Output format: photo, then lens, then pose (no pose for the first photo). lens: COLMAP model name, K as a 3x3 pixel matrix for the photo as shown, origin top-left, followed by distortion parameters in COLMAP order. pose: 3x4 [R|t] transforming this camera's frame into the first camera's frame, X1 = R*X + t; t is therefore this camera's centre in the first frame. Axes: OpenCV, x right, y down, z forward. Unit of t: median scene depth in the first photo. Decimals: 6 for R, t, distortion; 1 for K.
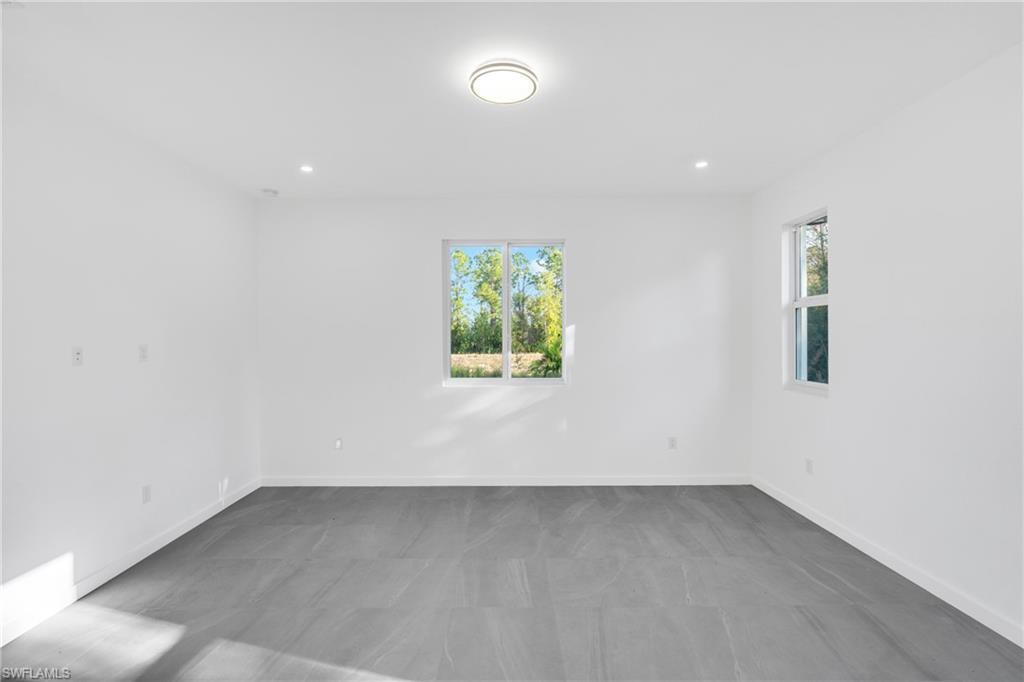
lens RADIAL K [[480.4, 0, 512.6], [0, 480.4, 339.0], [0, 0, 1]] dist [-0.010435, 0.002789]
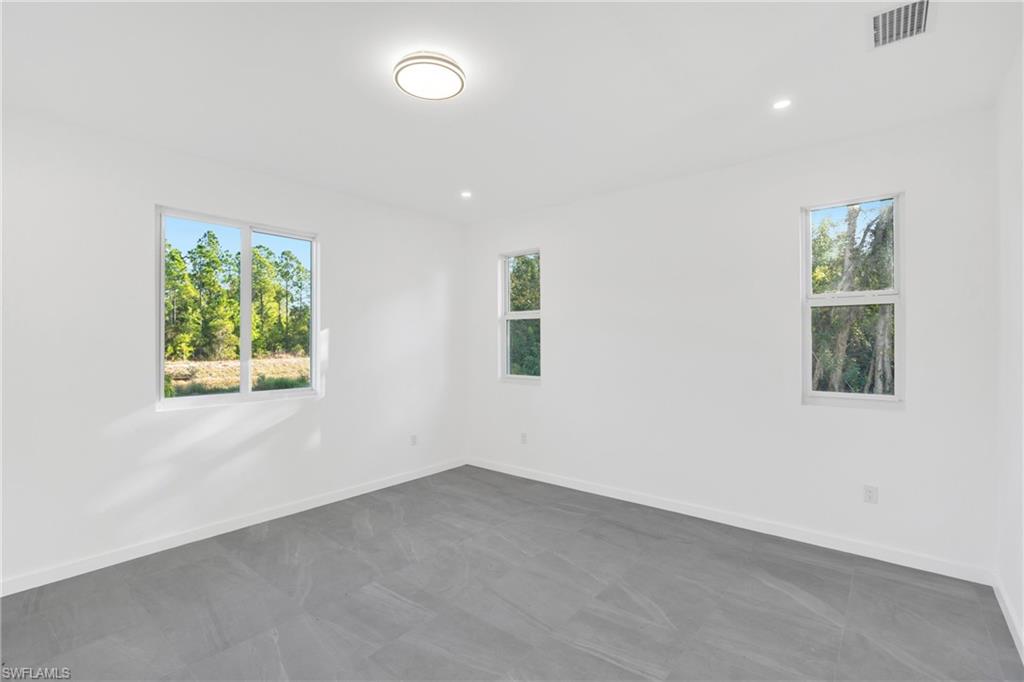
lens RADIAL K [[480.4, 0, 509.5], [0, 480.4, 338.5], [0, 0, 1]] dist [-0.010435, 0.002789]
pose [[0.624438, 0.008140, 0.781032, -0.445255], [0.006068, 0.999865, -0.015272, 0.006811], [-0.781051, 0.014276, 0.624304, 0.183119]]
